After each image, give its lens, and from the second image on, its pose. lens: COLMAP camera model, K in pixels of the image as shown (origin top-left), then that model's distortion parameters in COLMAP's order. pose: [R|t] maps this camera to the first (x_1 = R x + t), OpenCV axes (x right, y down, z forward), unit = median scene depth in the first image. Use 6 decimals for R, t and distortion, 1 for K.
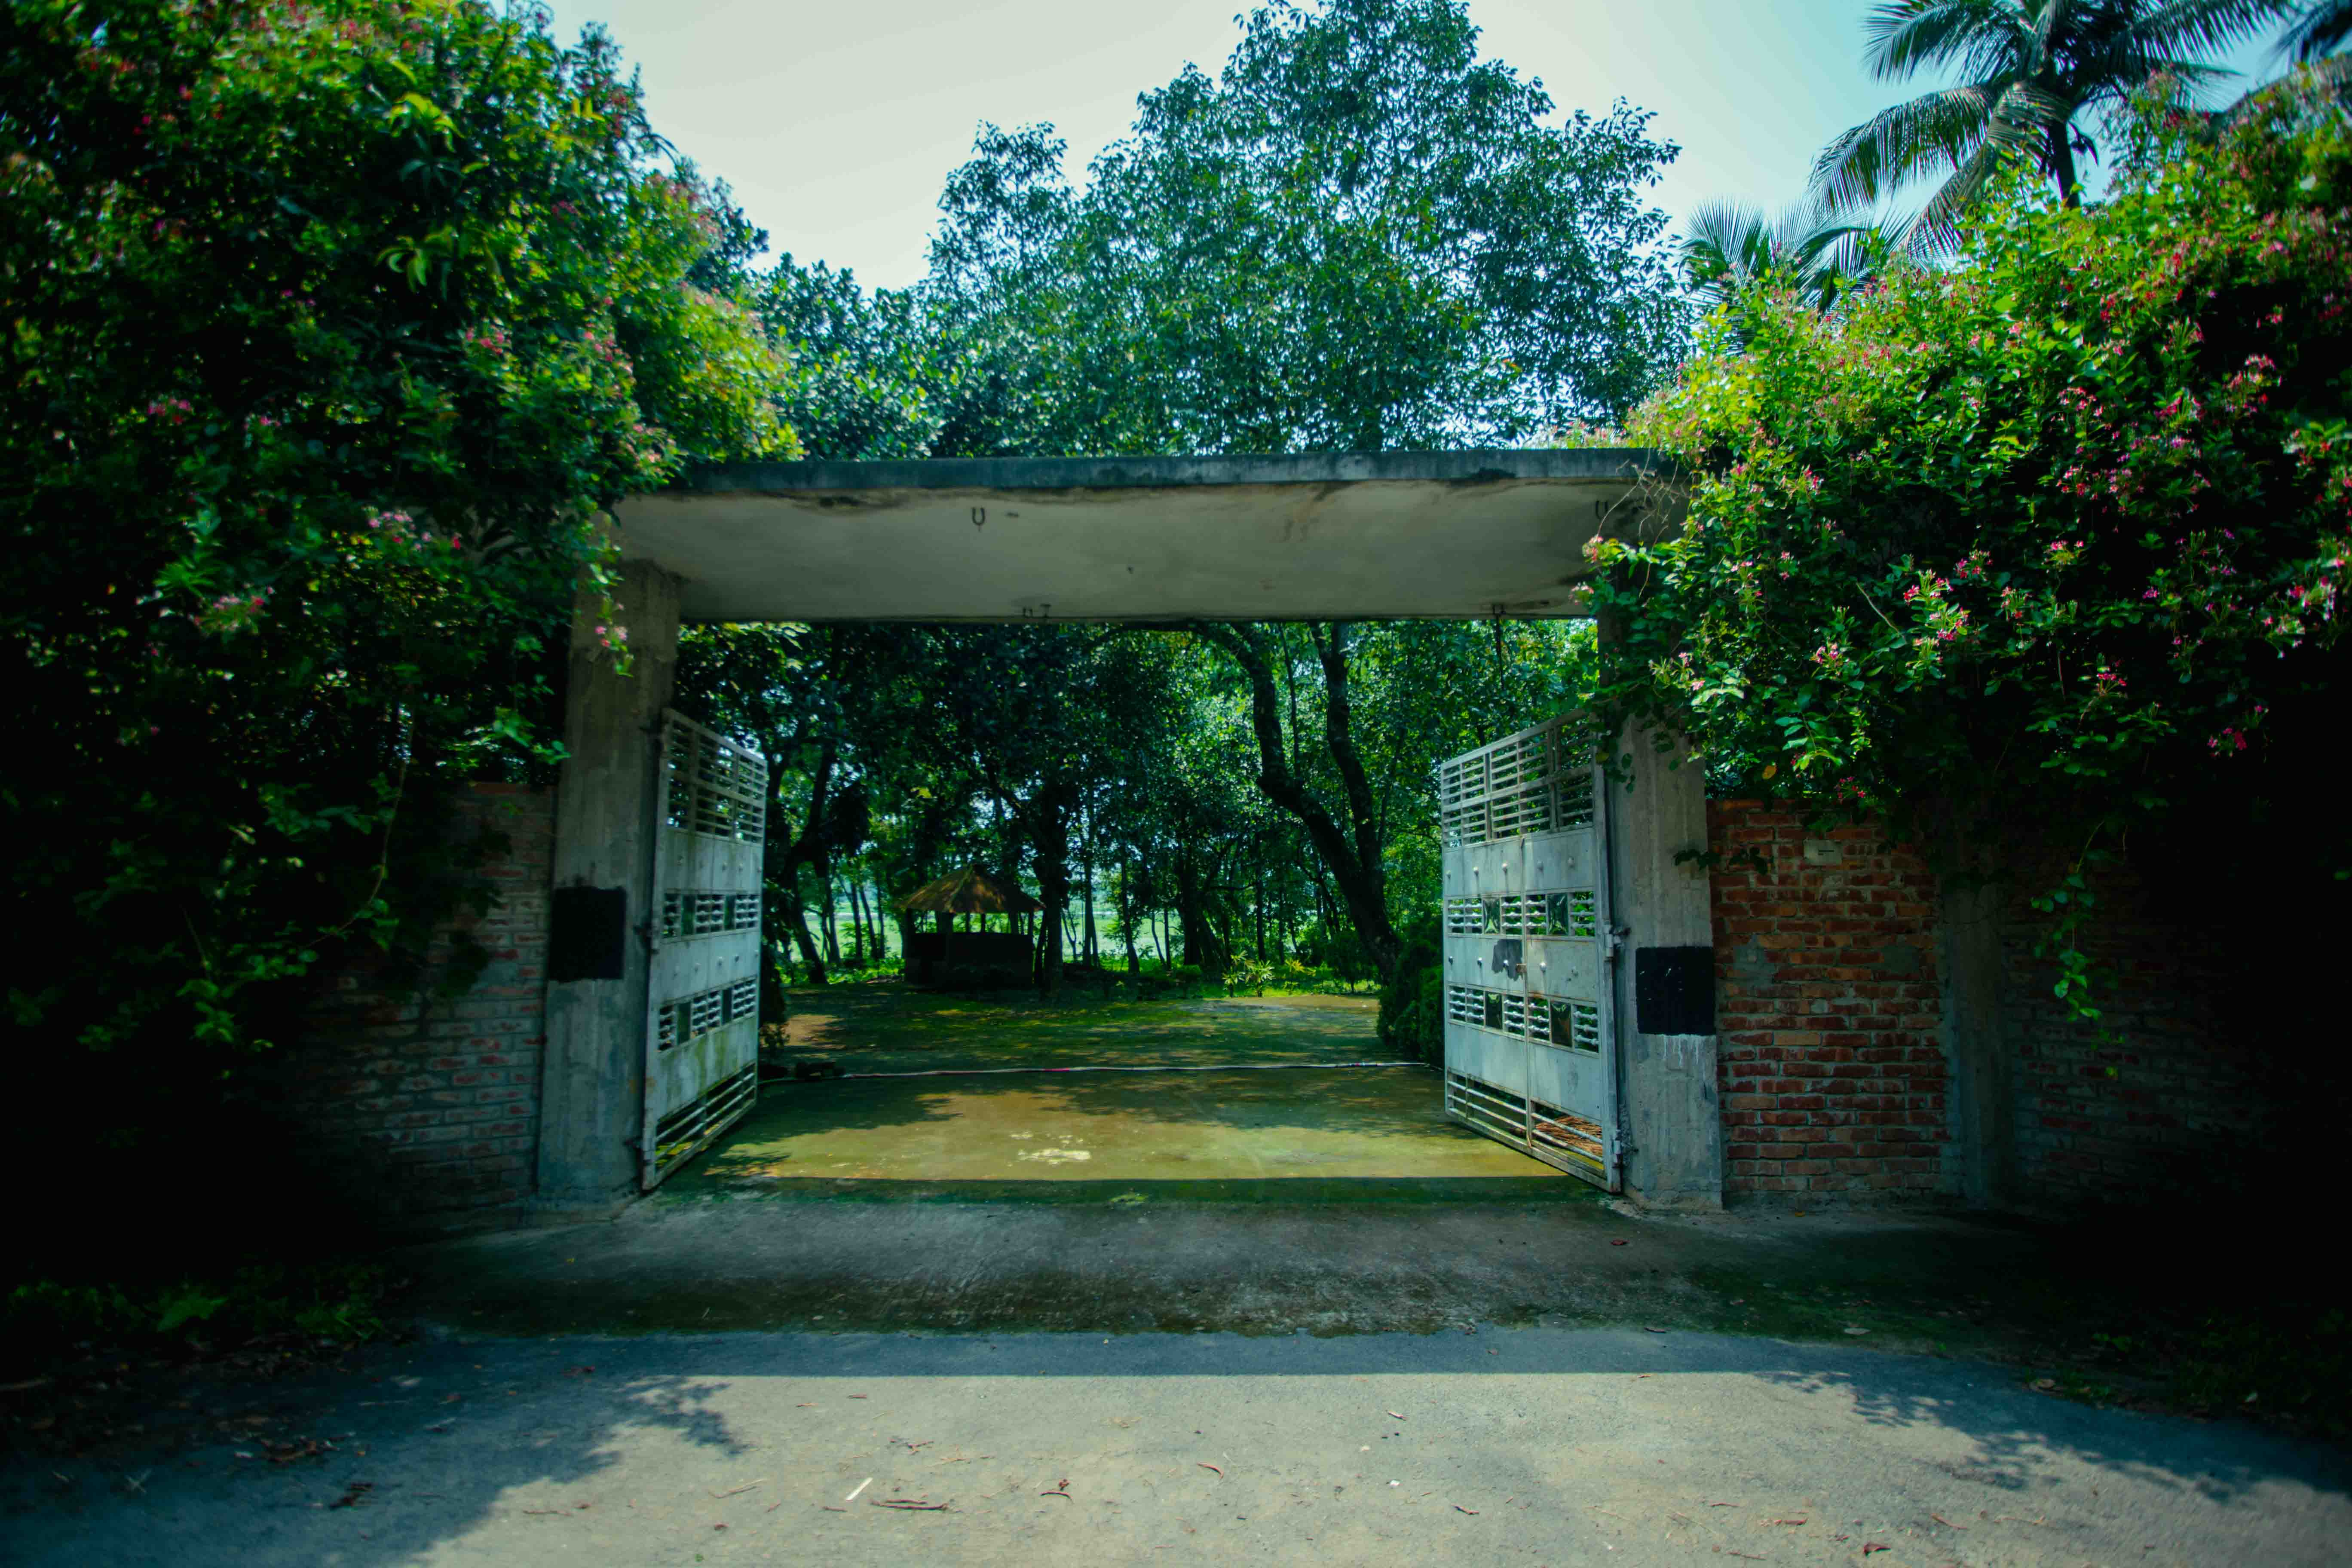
lens RADIAL K [[1146.8, 0, 1173.4], [0, 1146.8, 766.7], [0, 0, 1]] dist [0.002158, 0.000018]
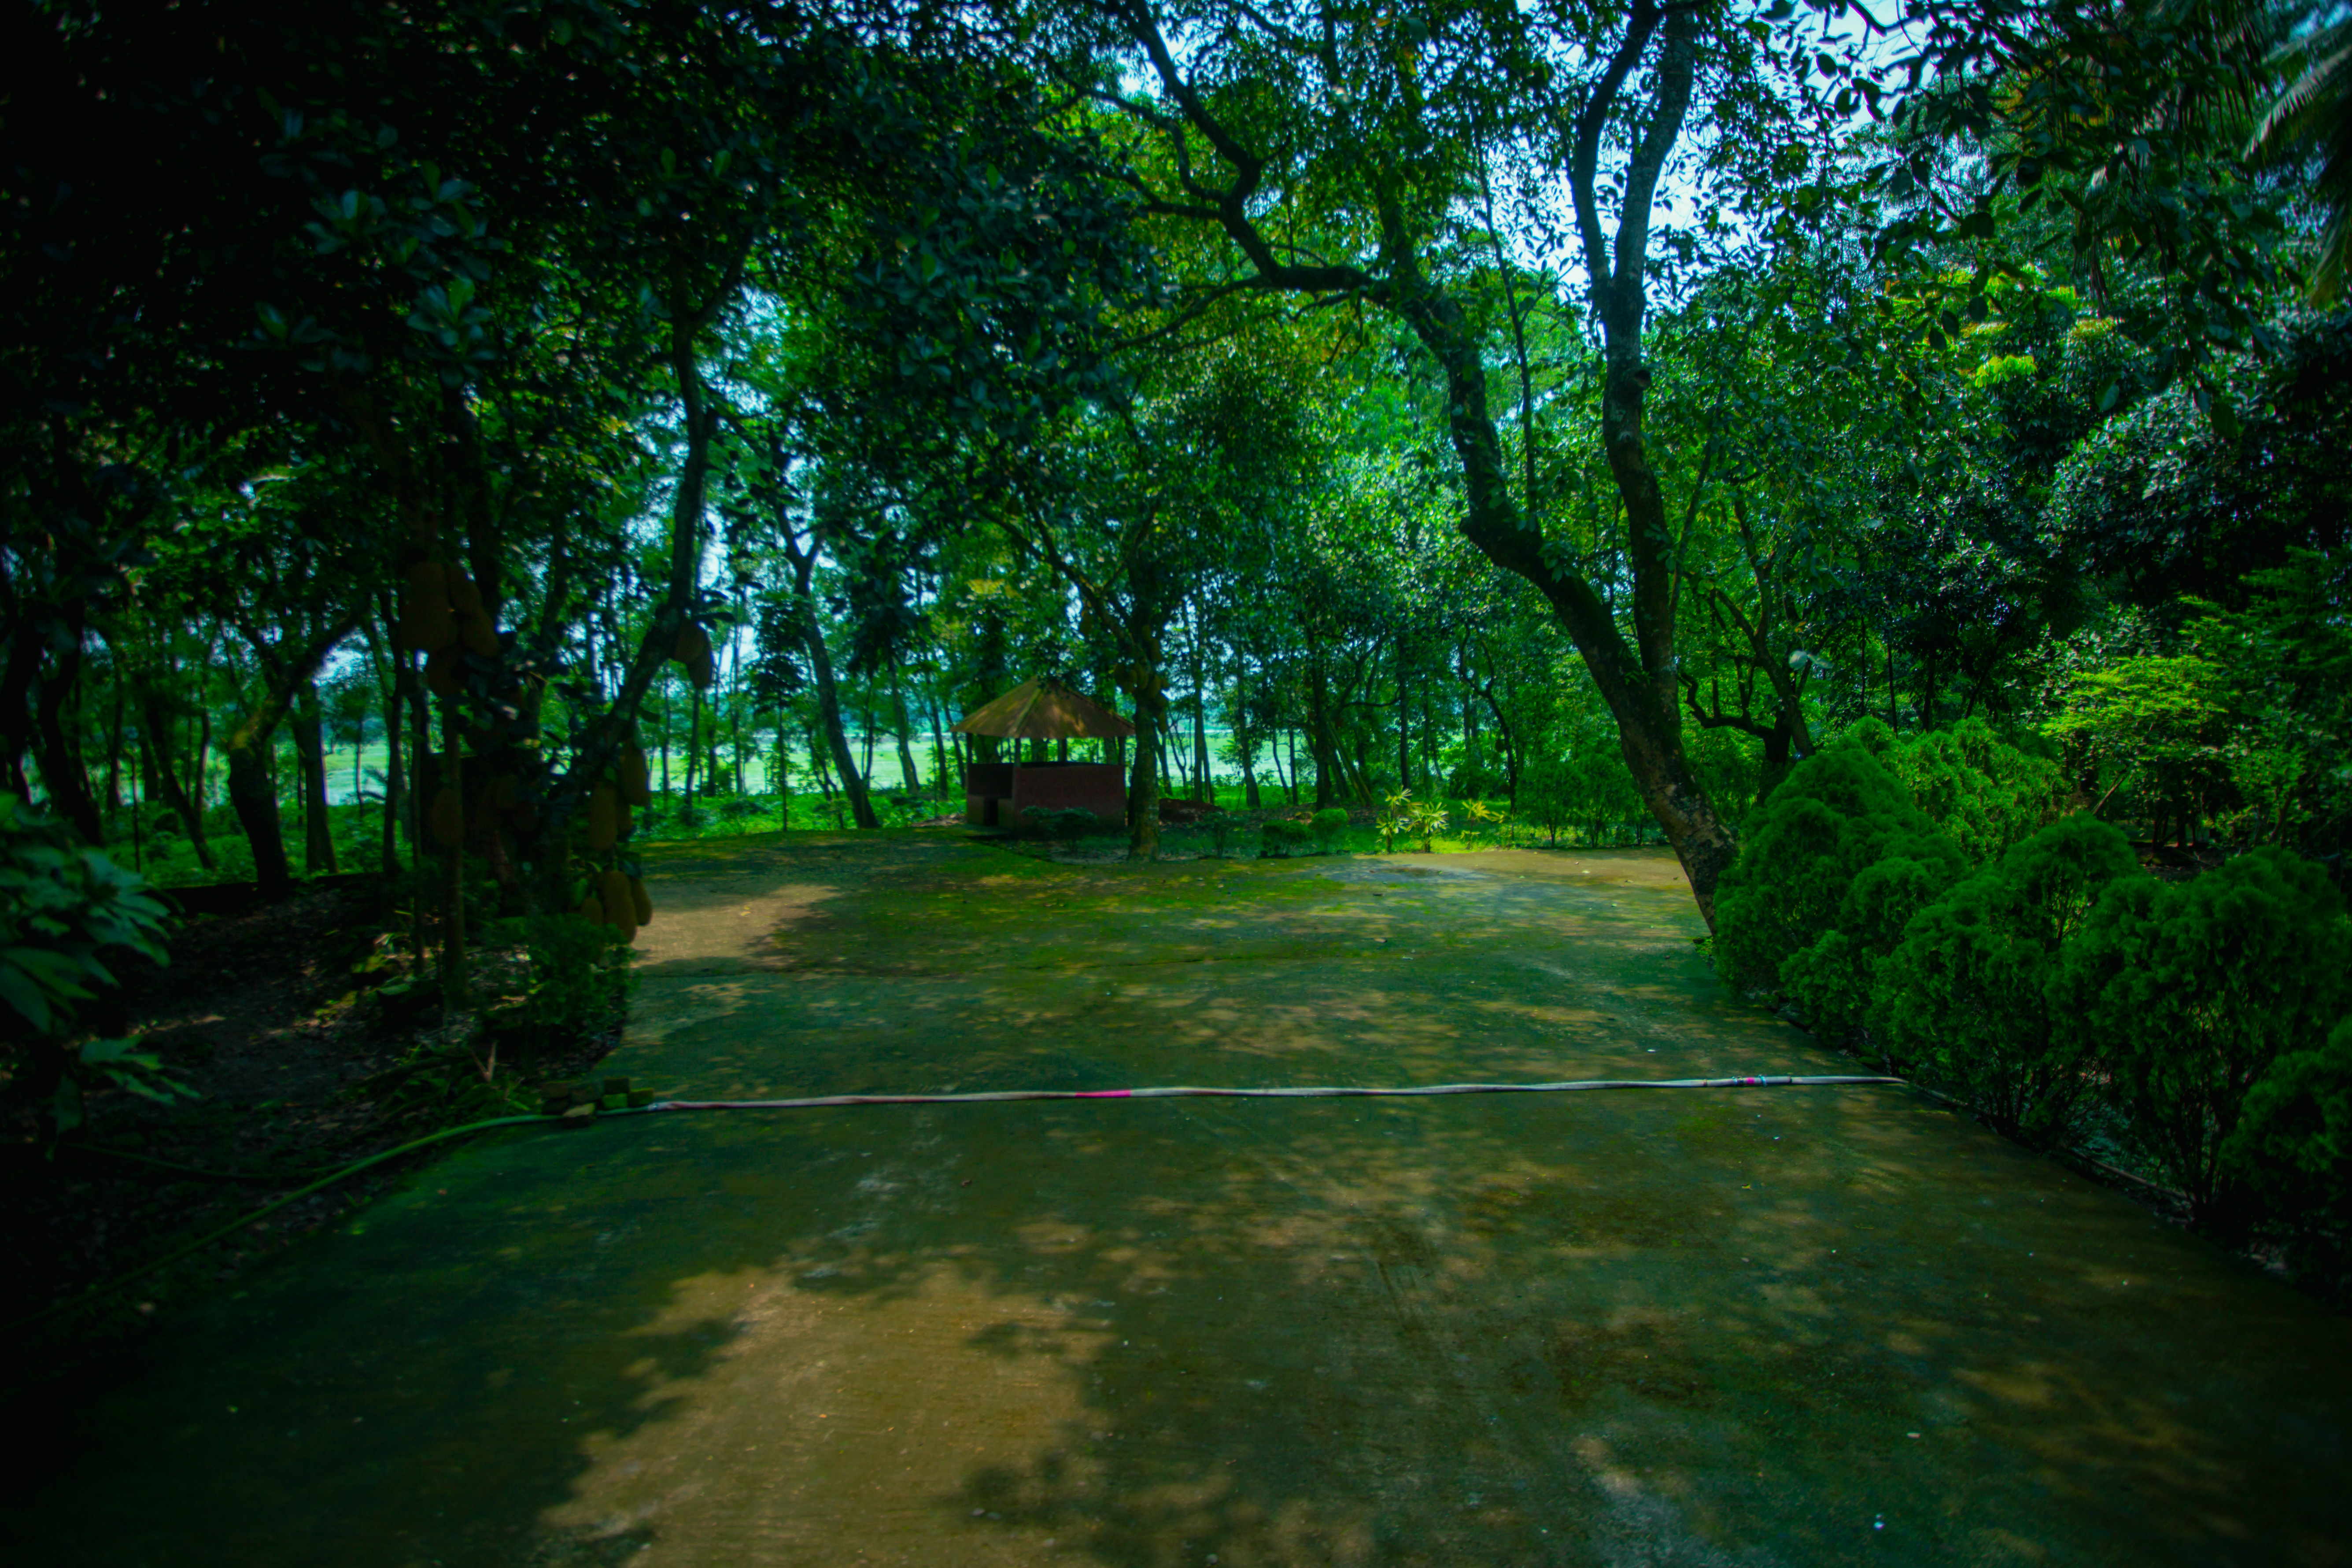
lens RADIAL K [[1160.9, 0, 1170.5], [0, 1160.9, 770.5], [0, 0, 1]] dist [0.000316, -0.000001]
pose [[0.994773, -0.002000, -0.102088, -0.008701], [0.018571, 0.986676, 0.161633, 0.019079], [0.100405, -0.162684, 0.981556, 0.189618]]
